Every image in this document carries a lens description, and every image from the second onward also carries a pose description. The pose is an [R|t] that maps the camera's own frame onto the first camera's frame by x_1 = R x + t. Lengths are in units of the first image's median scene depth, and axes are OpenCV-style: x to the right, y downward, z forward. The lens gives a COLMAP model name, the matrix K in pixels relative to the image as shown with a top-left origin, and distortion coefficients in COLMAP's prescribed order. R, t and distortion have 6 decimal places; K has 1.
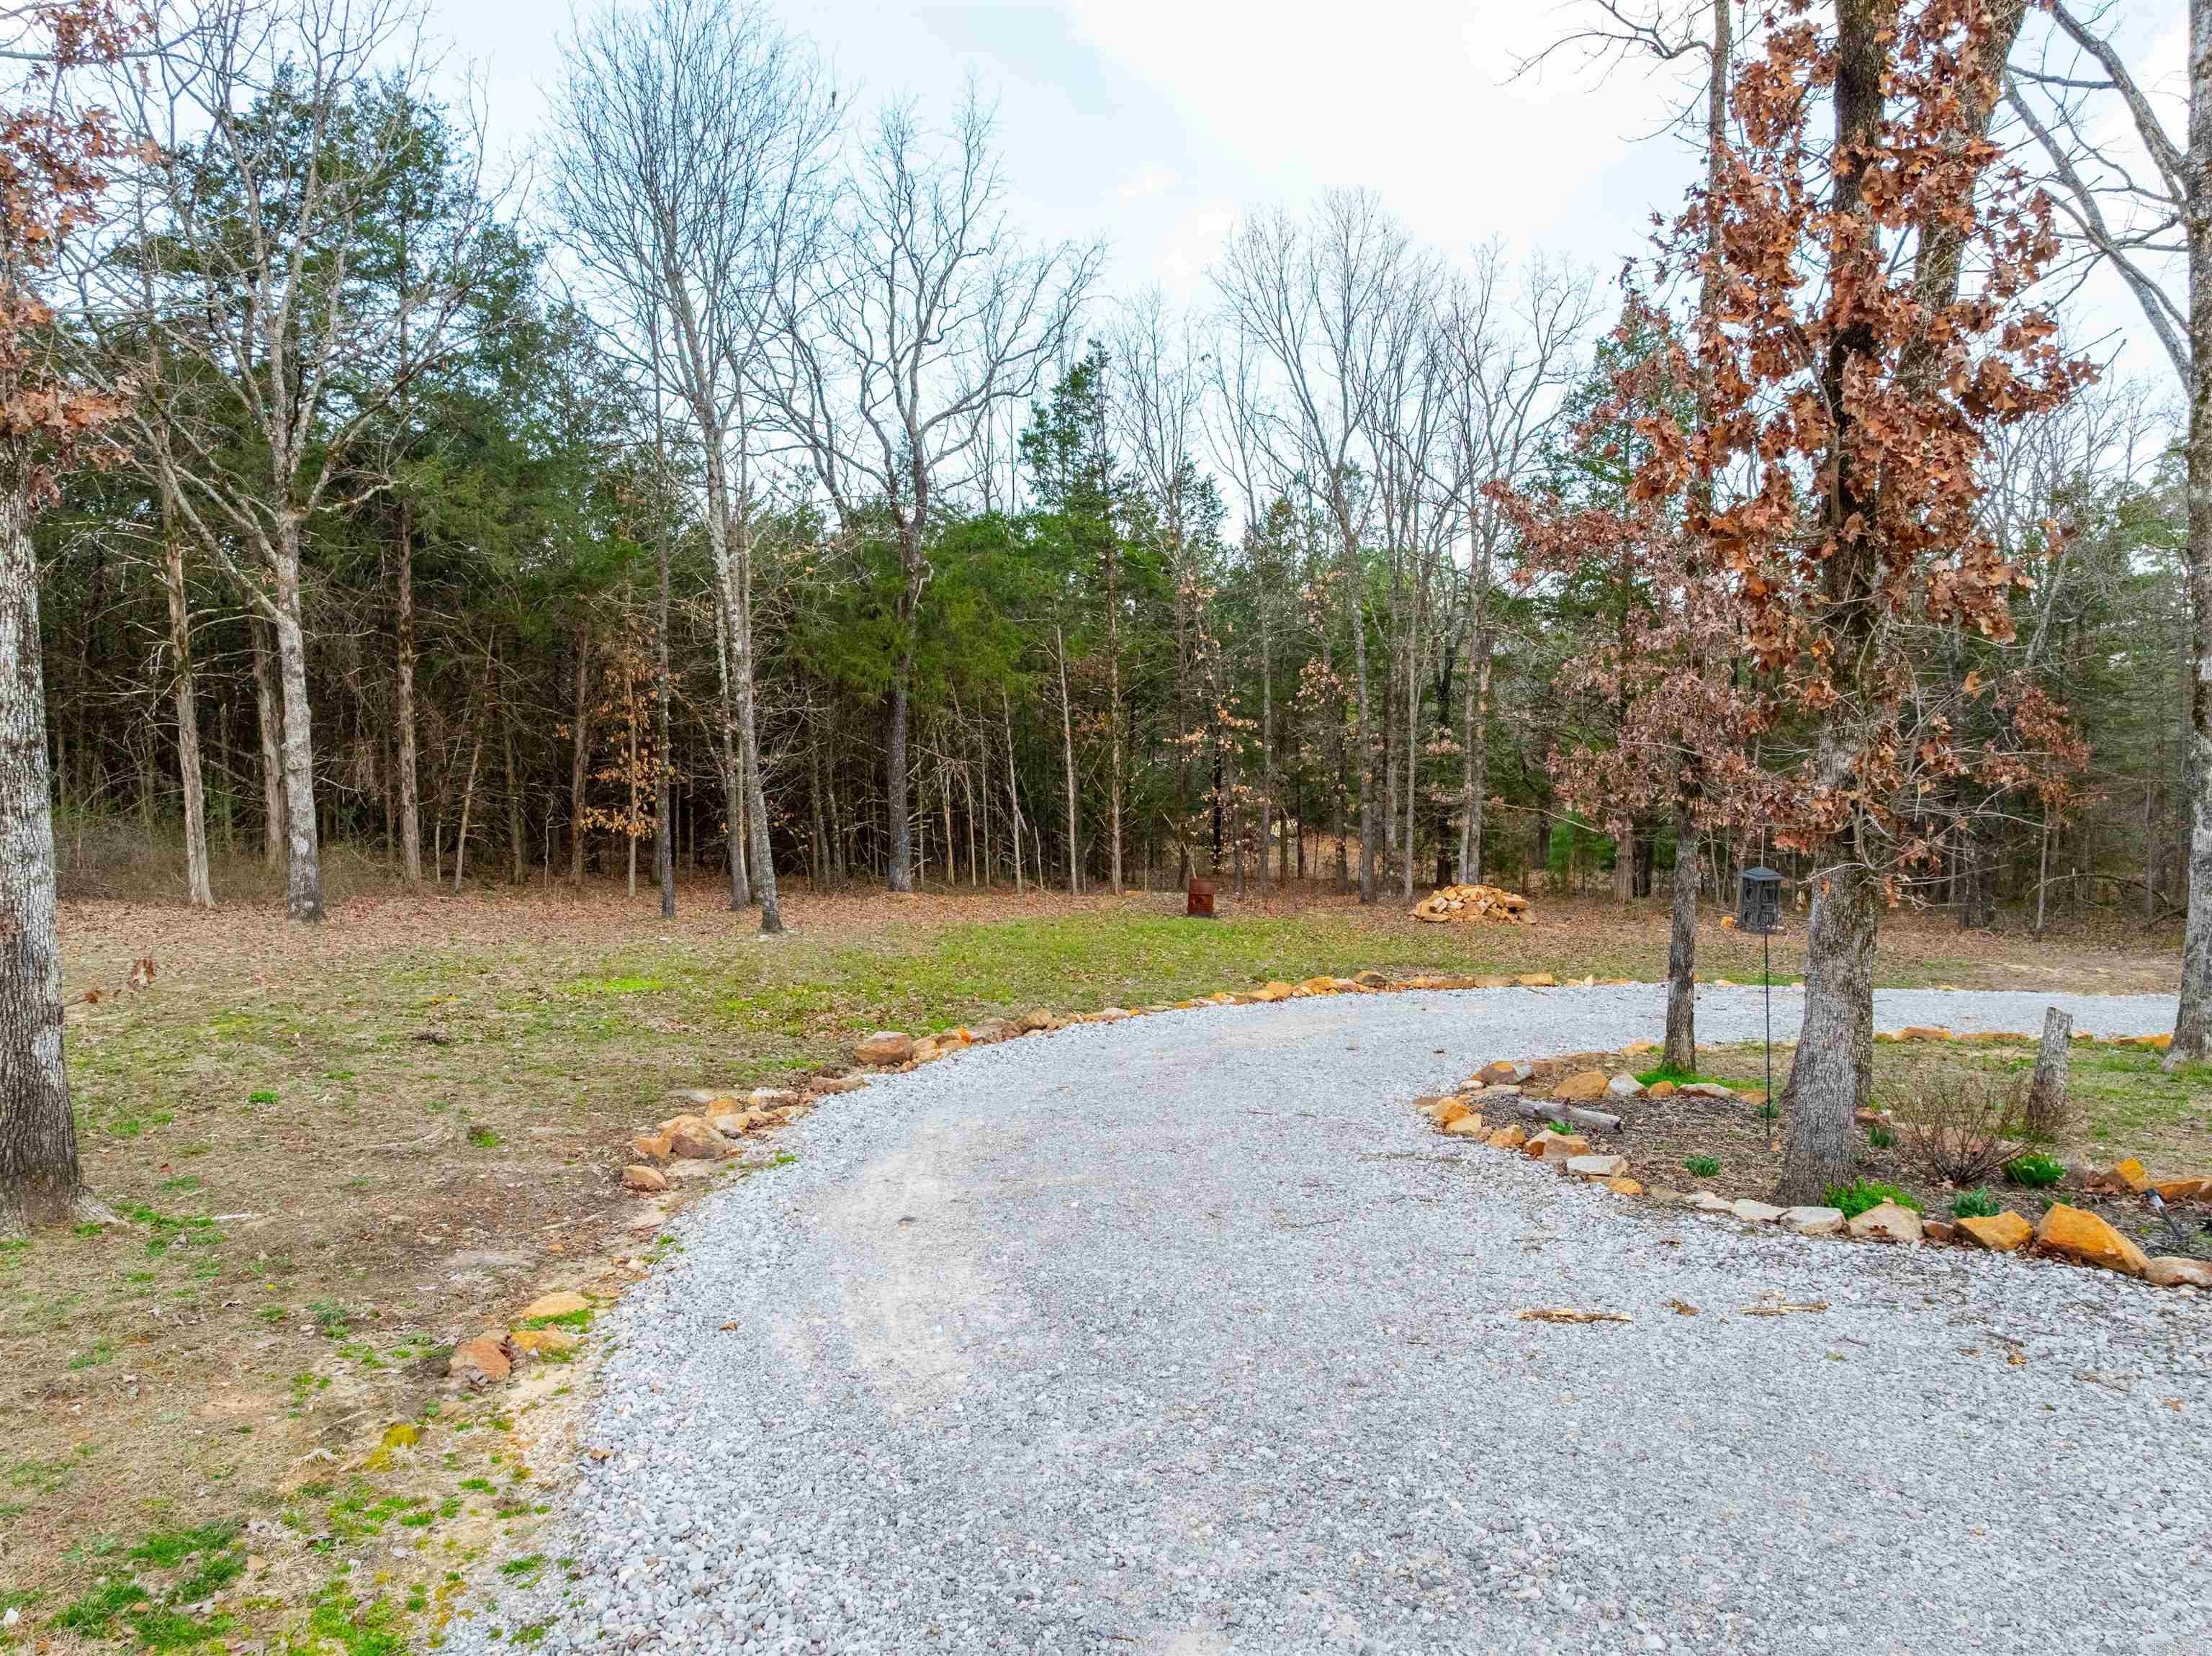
lens RADIAL K [[1557.0, 0, 1120.1], [0, 1557.0, 818.4], [0, 0, 1]] dist [-0.057812, 0.035382]
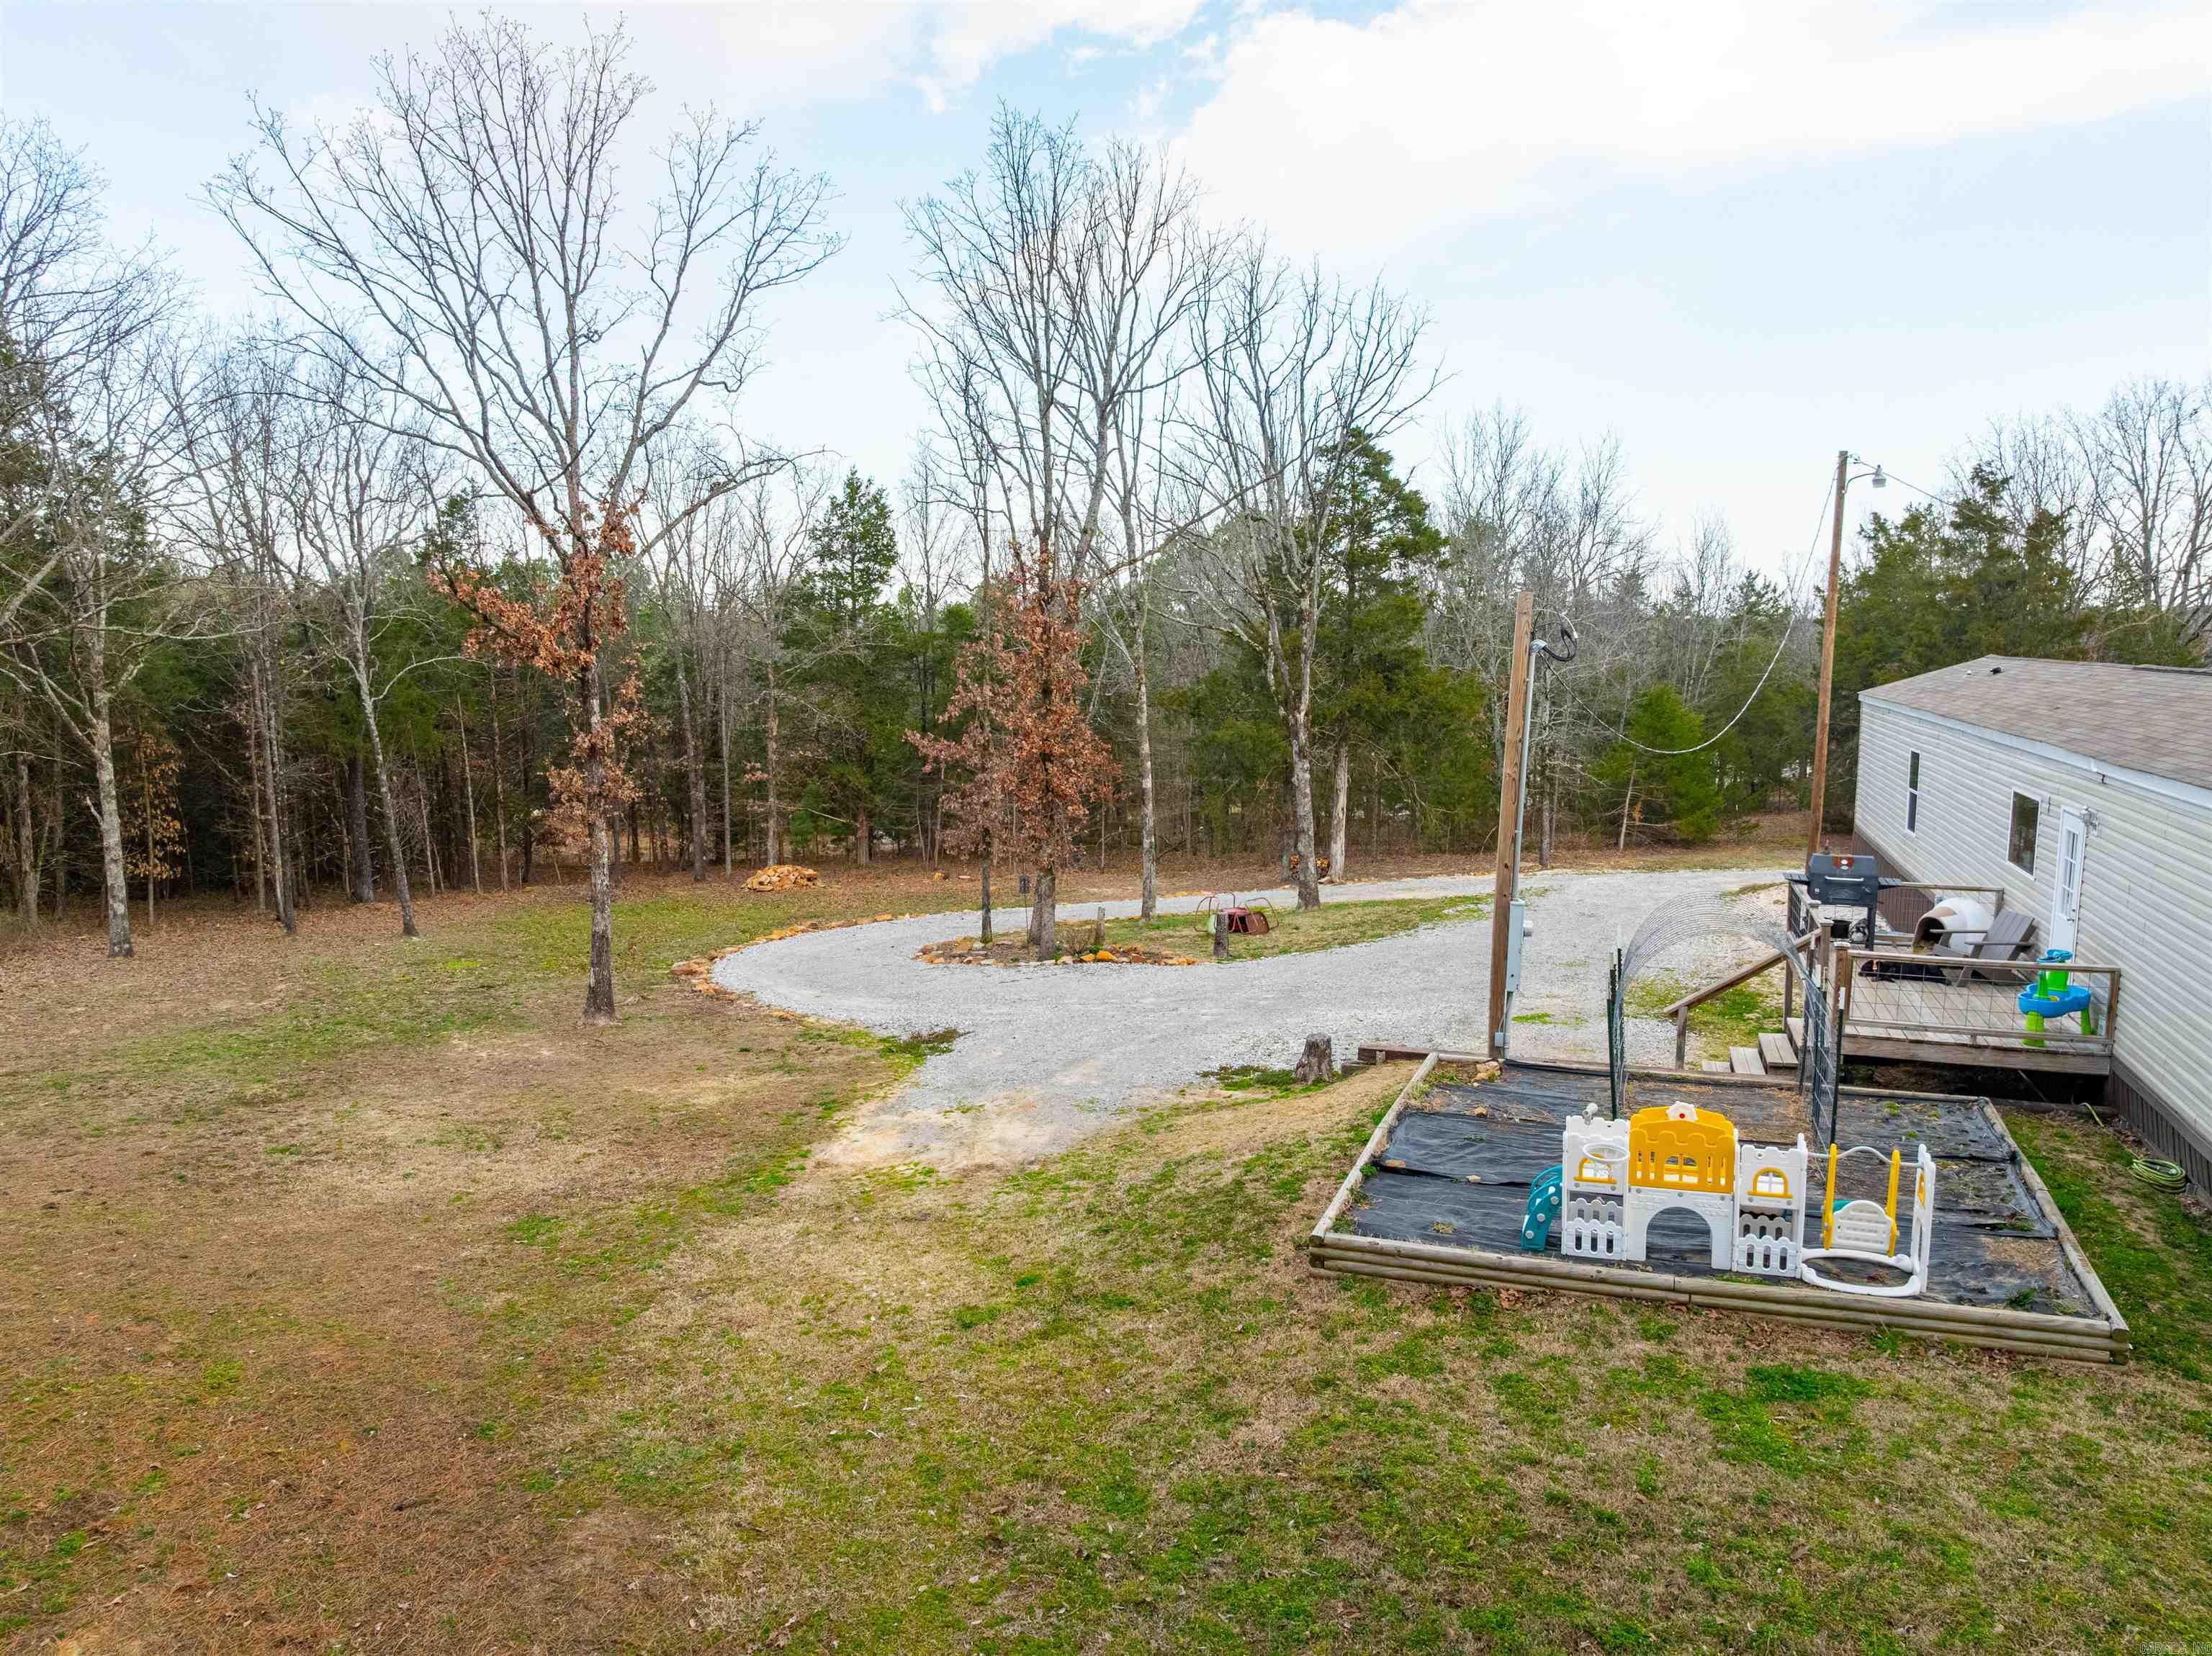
lens RADIAL K [[1557.0, 0, 1112.4], [0, 1557.0, 824.9], [0, 0, 1]] dist [-0.057812, 0.035382]
pose [[0.854626, -0.064897, 0.515173, -0.469554], [0.046612, 0.997742, 0.048362, -0.092901], [-0.517148, -0.017318, 0.855721, -0.815185]]
